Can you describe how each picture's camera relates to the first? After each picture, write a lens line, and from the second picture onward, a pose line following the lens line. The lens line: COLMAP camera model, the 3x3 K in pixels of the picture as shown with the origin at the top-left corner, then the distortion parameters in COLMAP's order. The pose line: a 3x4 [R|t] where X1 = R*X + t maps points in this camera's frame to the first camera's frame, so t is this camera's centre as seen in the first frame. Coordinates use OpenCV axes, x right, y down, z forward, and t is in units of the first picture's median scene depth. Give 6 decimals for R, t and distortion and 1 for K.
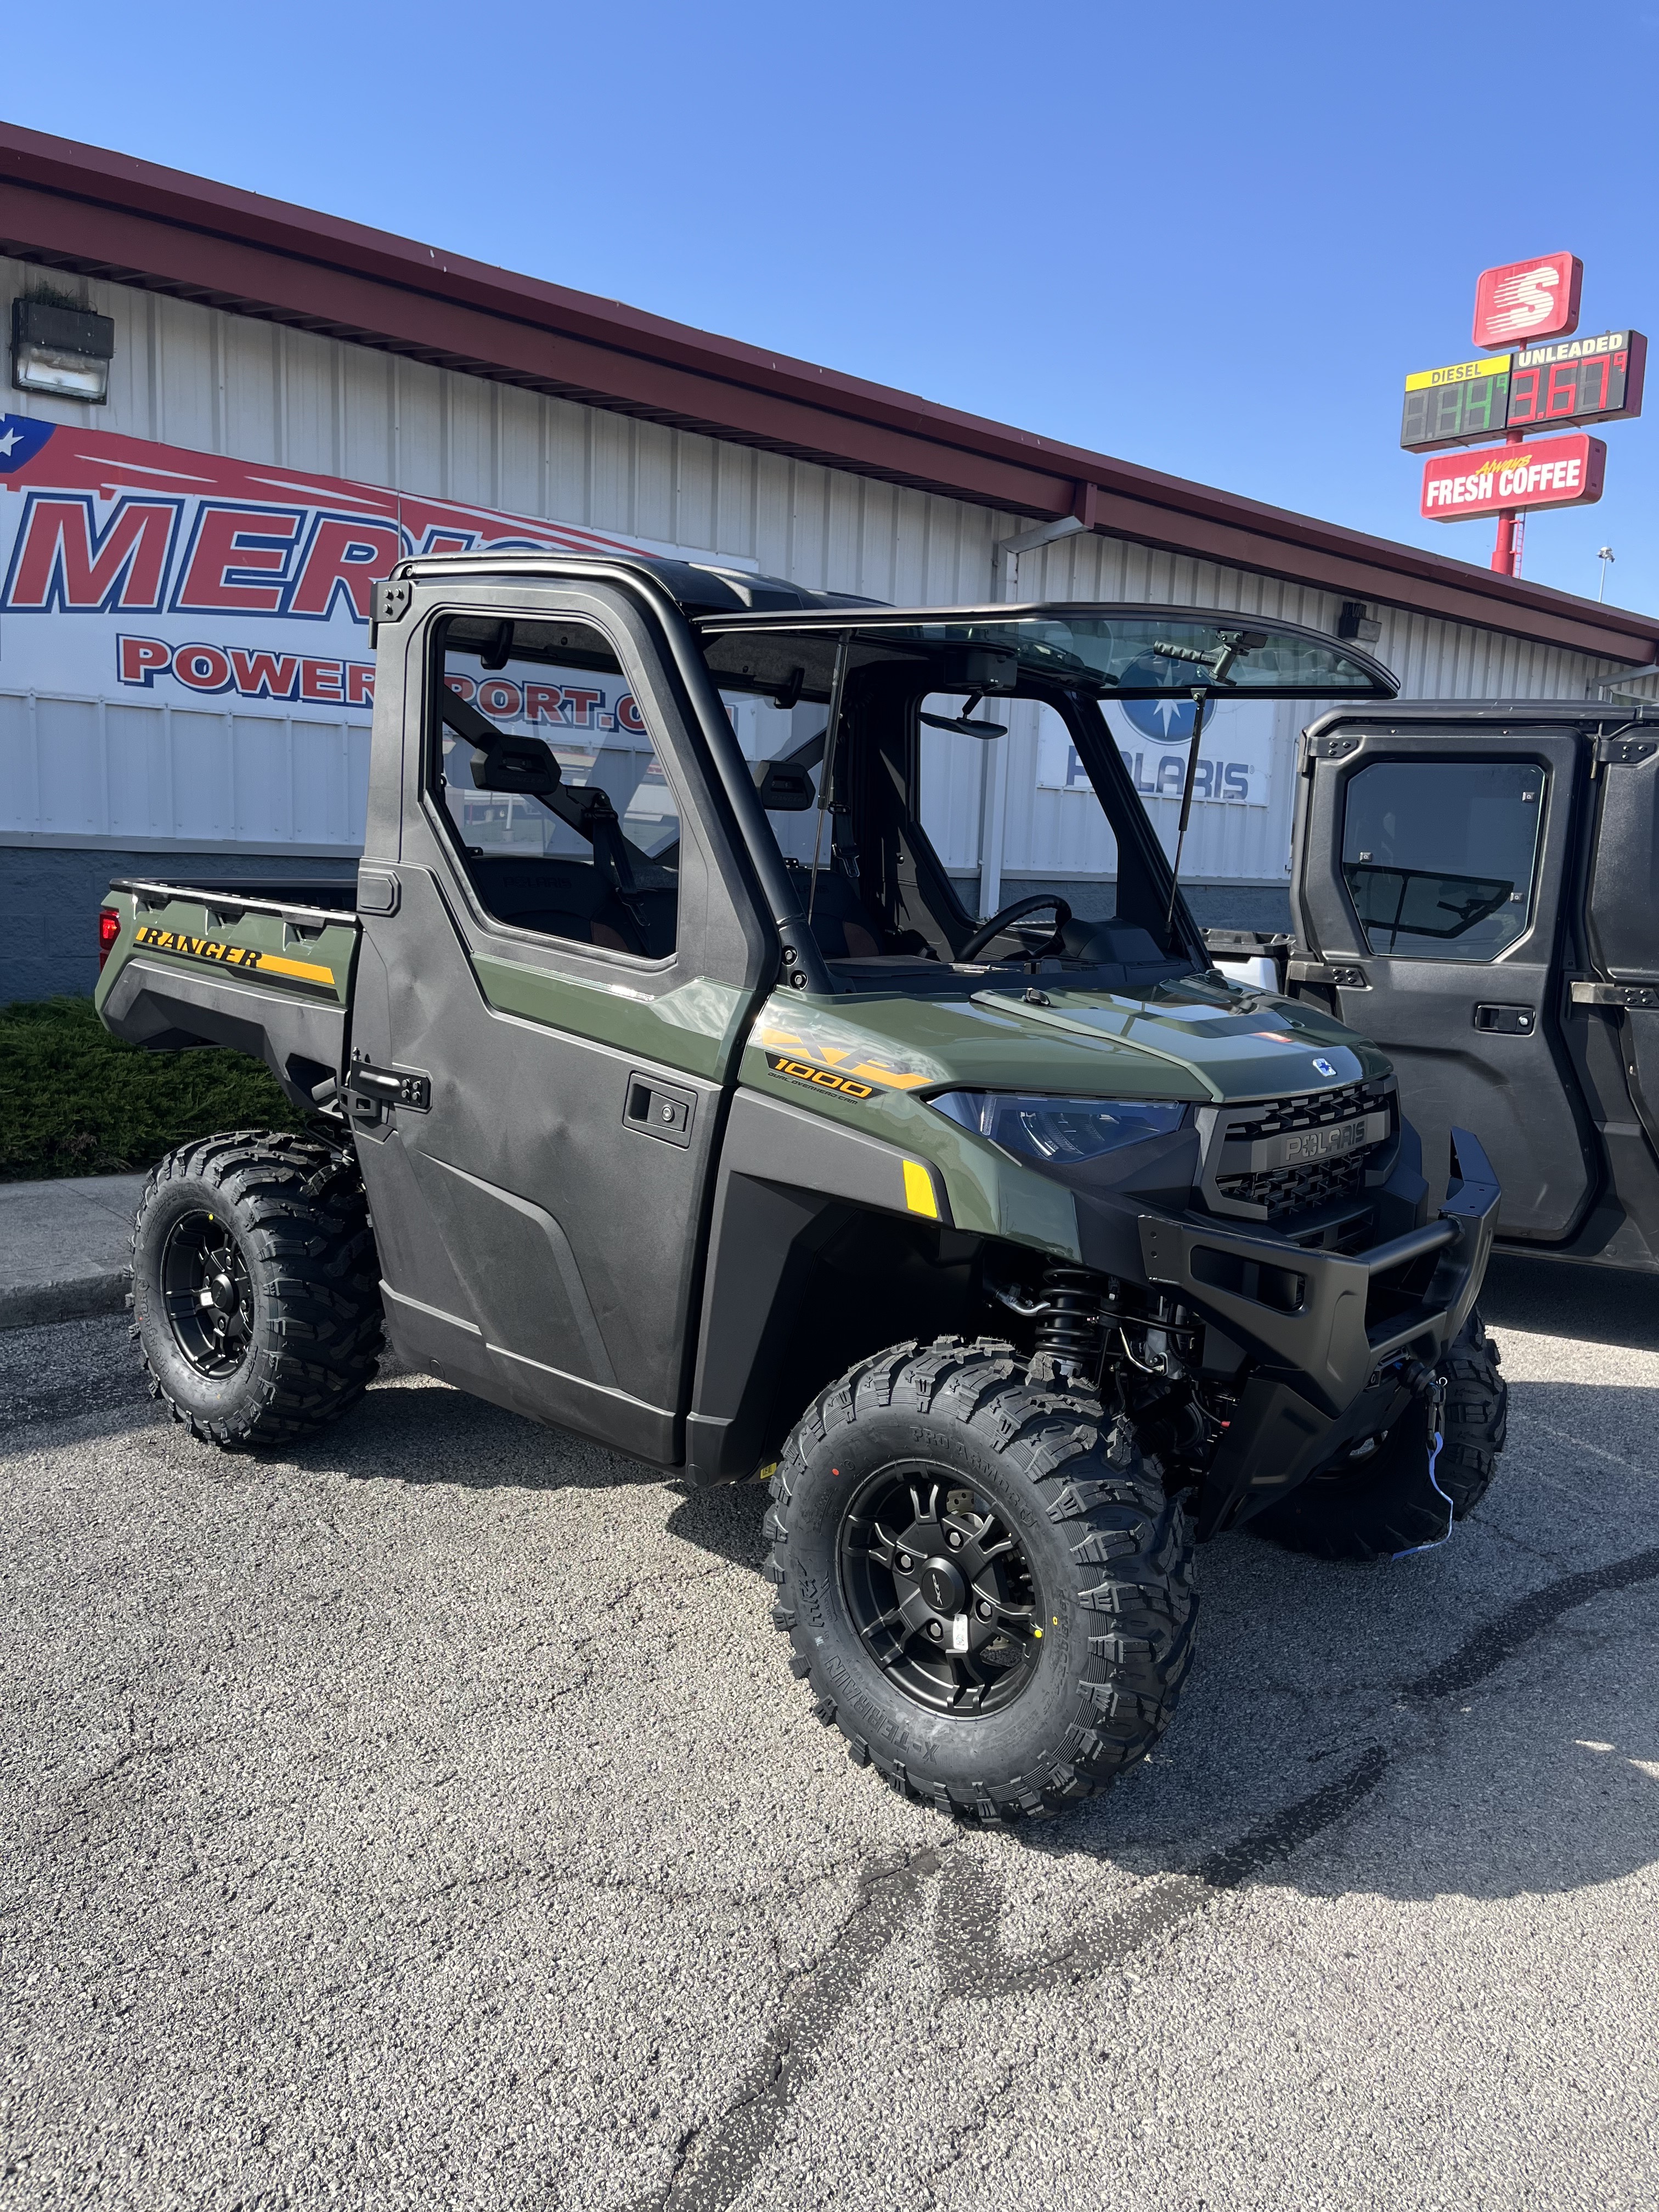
lens RADIAL K [[1689.9, 0, 838.3], [0, 1689.9, 1109.7], [0, 0, 1]] dist [0.053673, -0.063807]
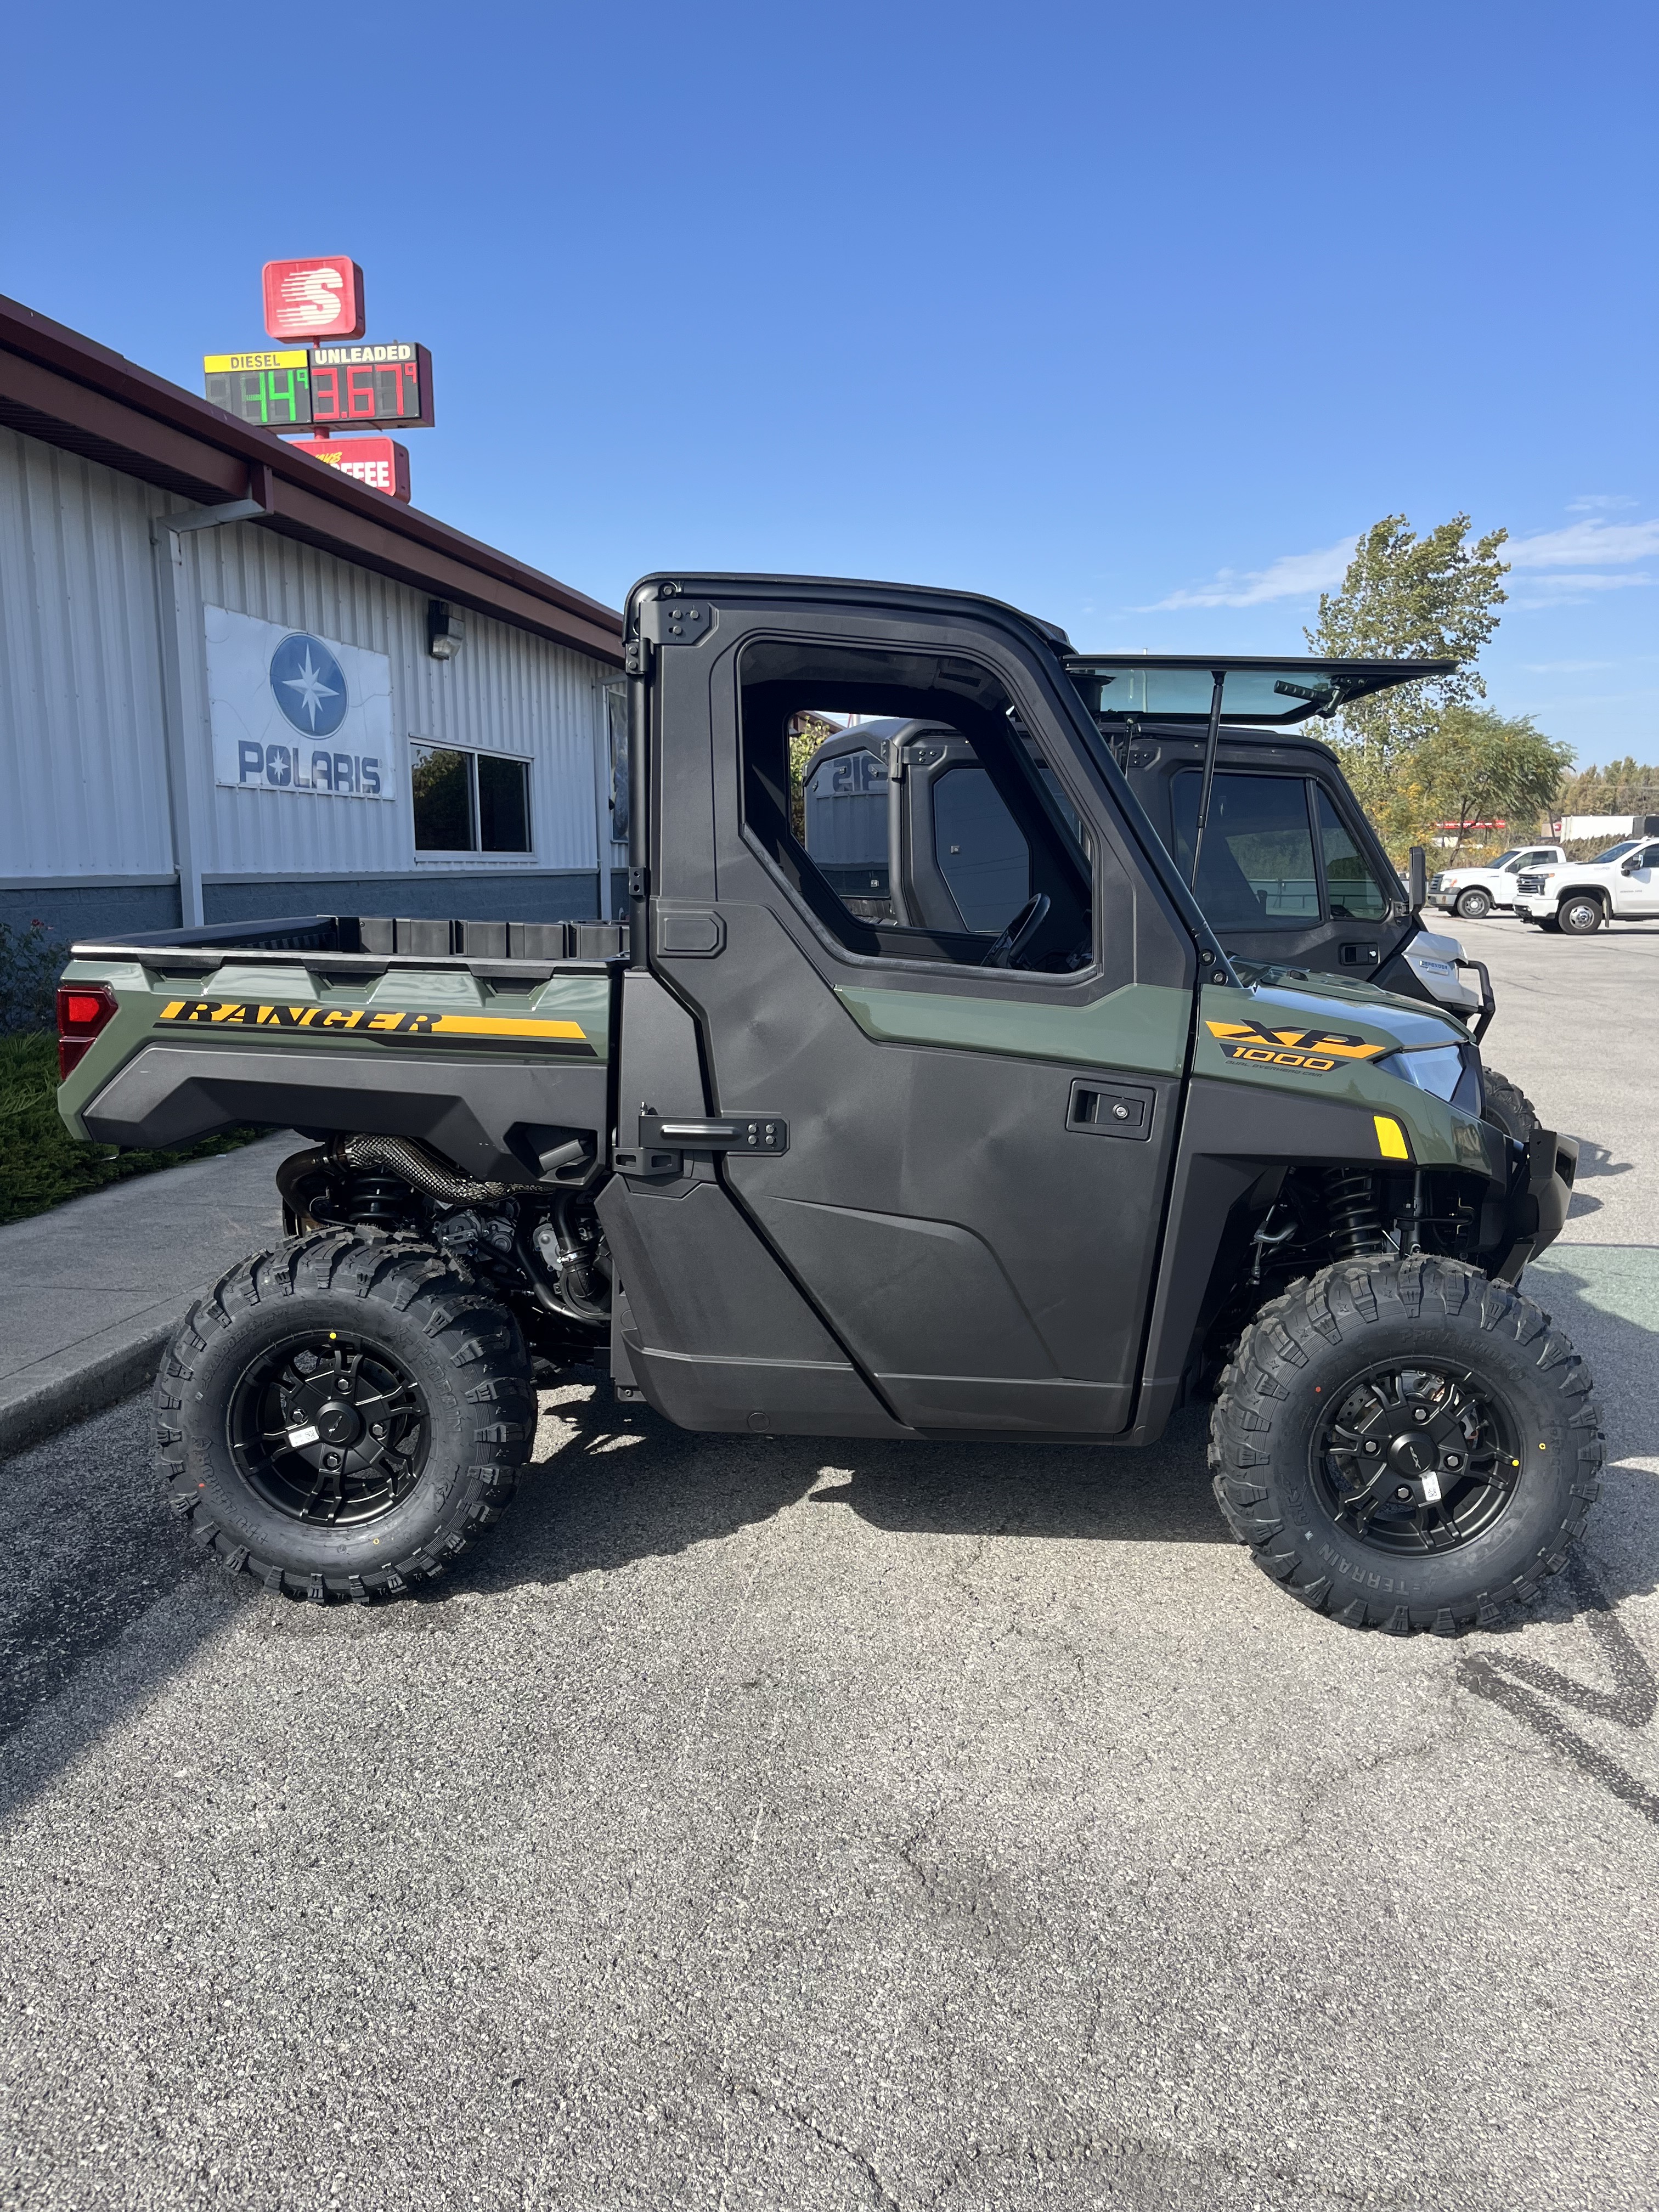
lens RADIAL K [[1689.9, 0, 836.4], [0, 1689.9, 1109.3], [0, 0, 1]] dist [0.053673, -0.063807]
pose [[0.785008, -0.134808, 0.604640, -0.351871], [0.129795, 0.990163, 0.052249, -0.031232], [-0.605736, 0.037463, 0.794783, 0.094256]]
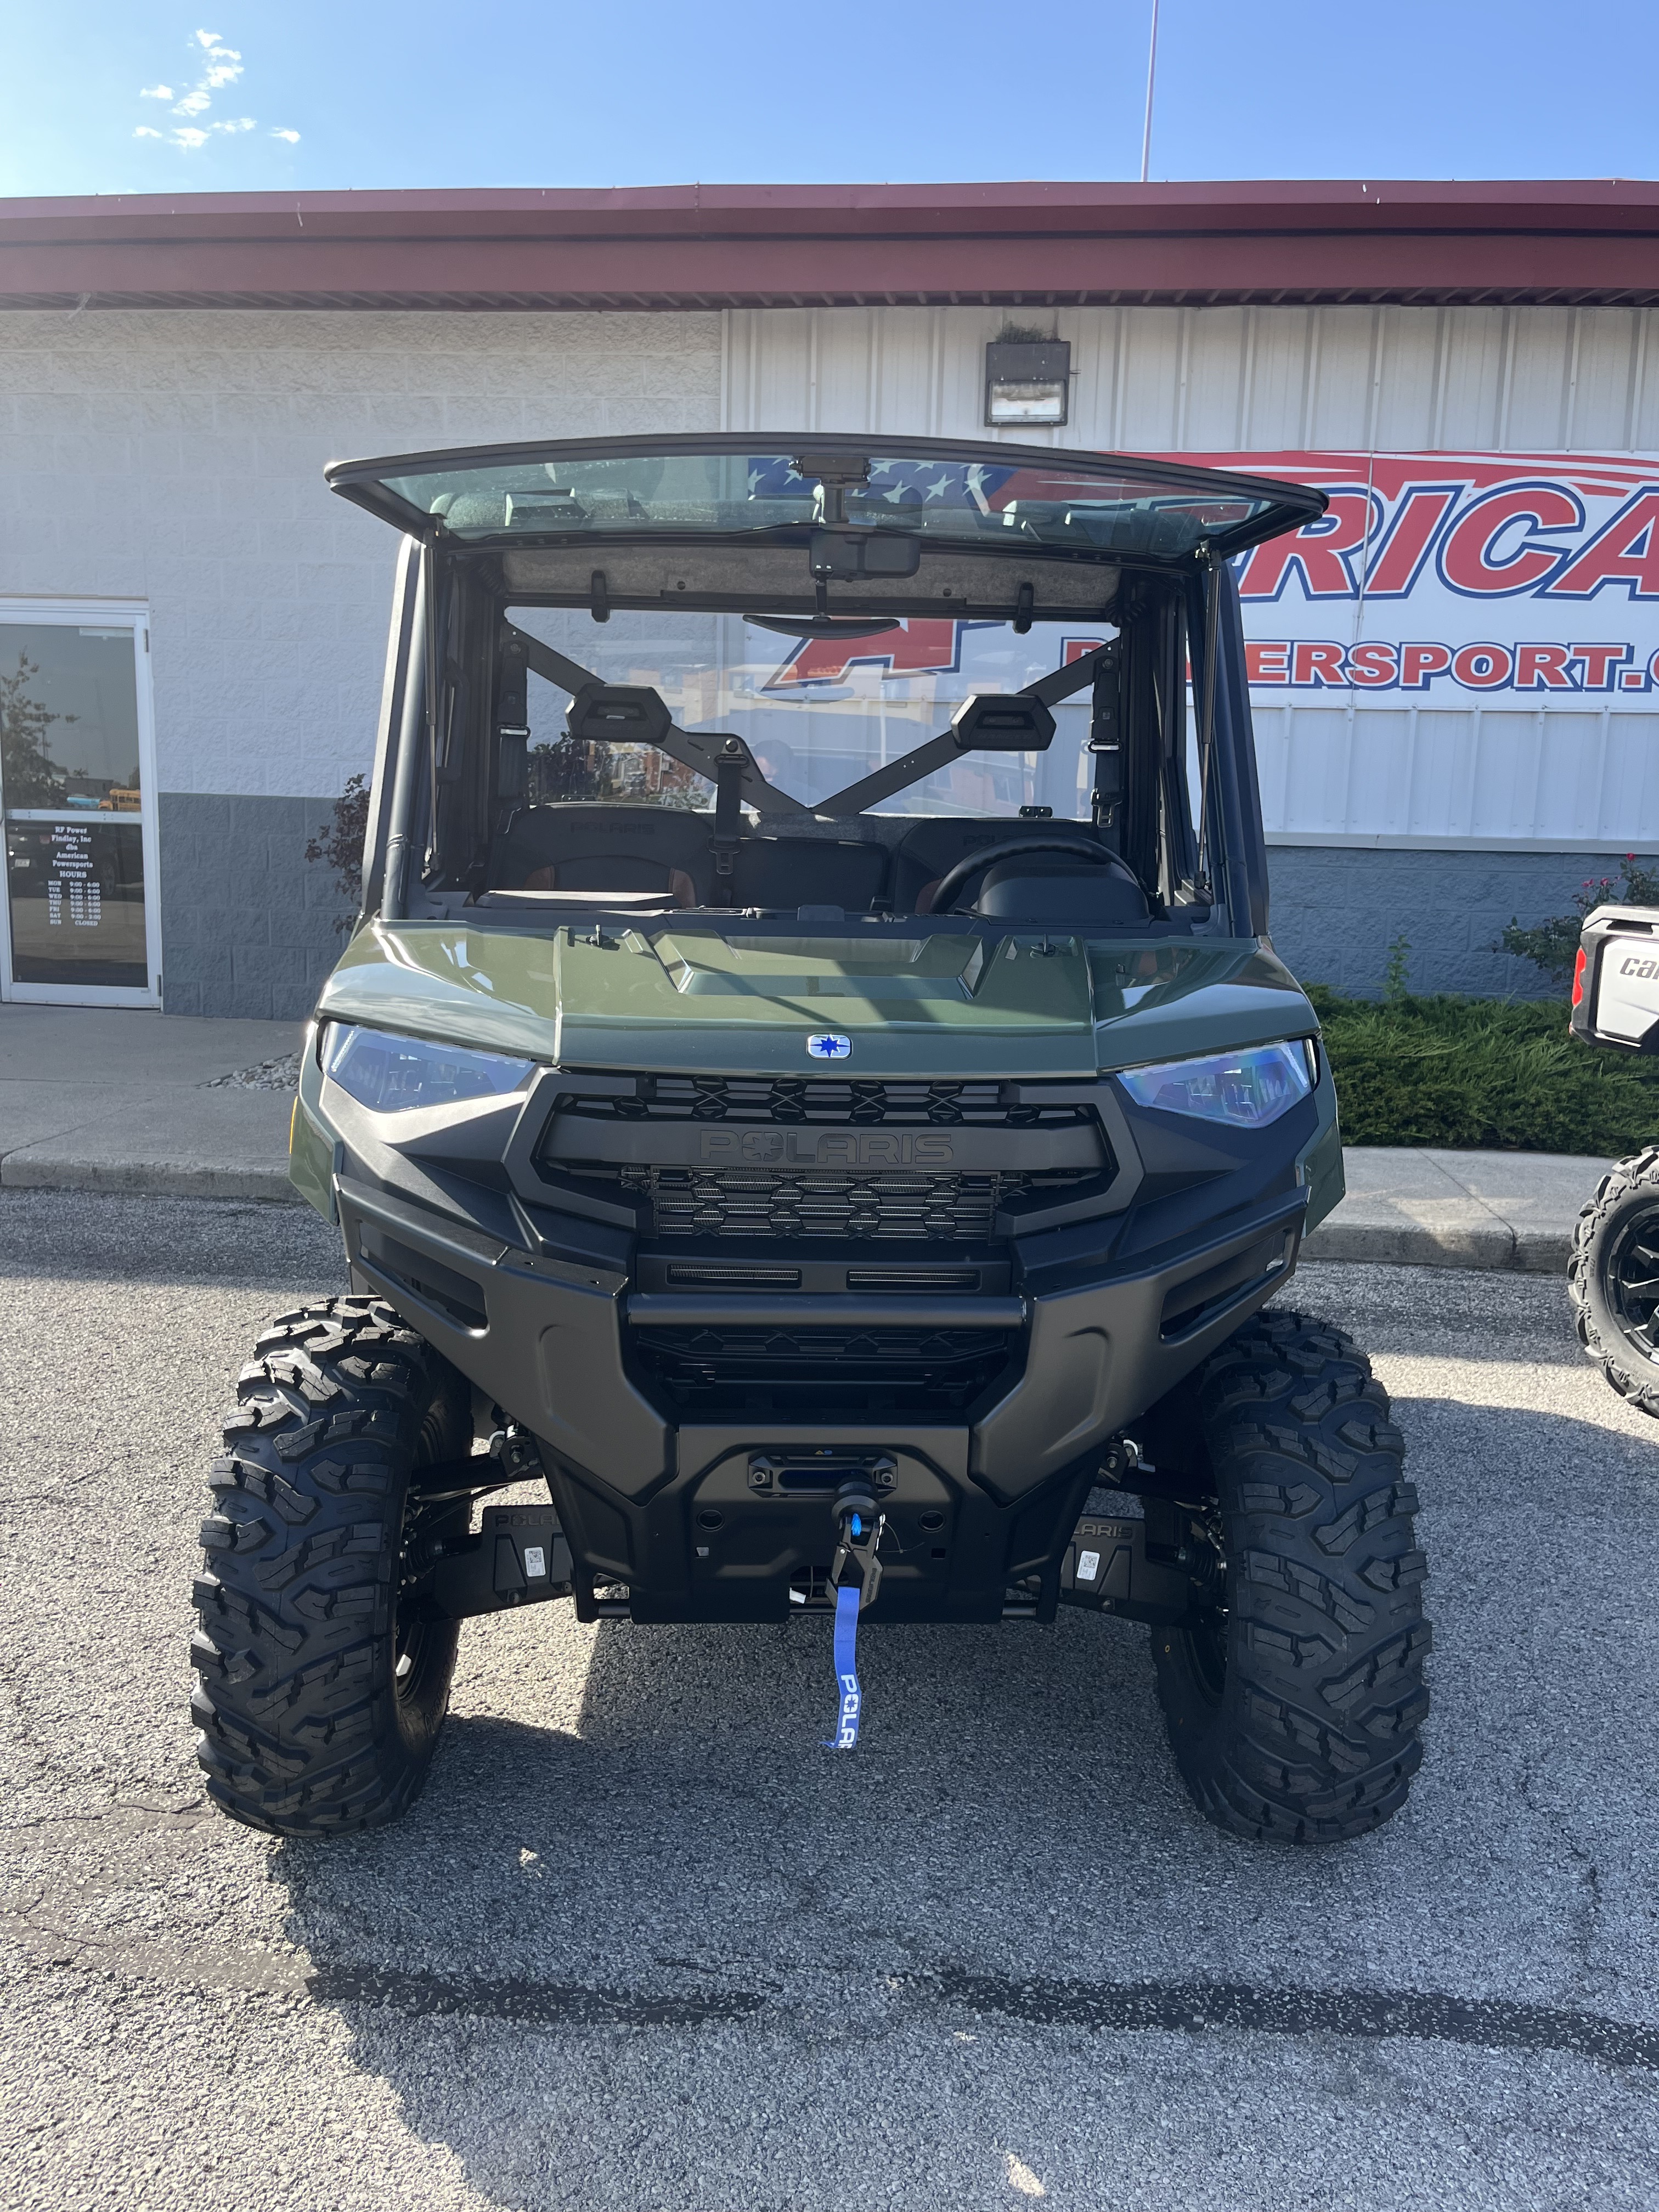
lens RADIAL K [[1689.9, 0, 829.7], [0, 1689.9, 1103.4], [0, 0, 1]] dist [0.053673, -0.063807]
pose [[0.658568, 0.103582, -0.745358, 0.329802], [-0.113687, 0.992808, 0.037520, -0.011130], [0.743884, 0.060028, 0.665608, 0.208076]]
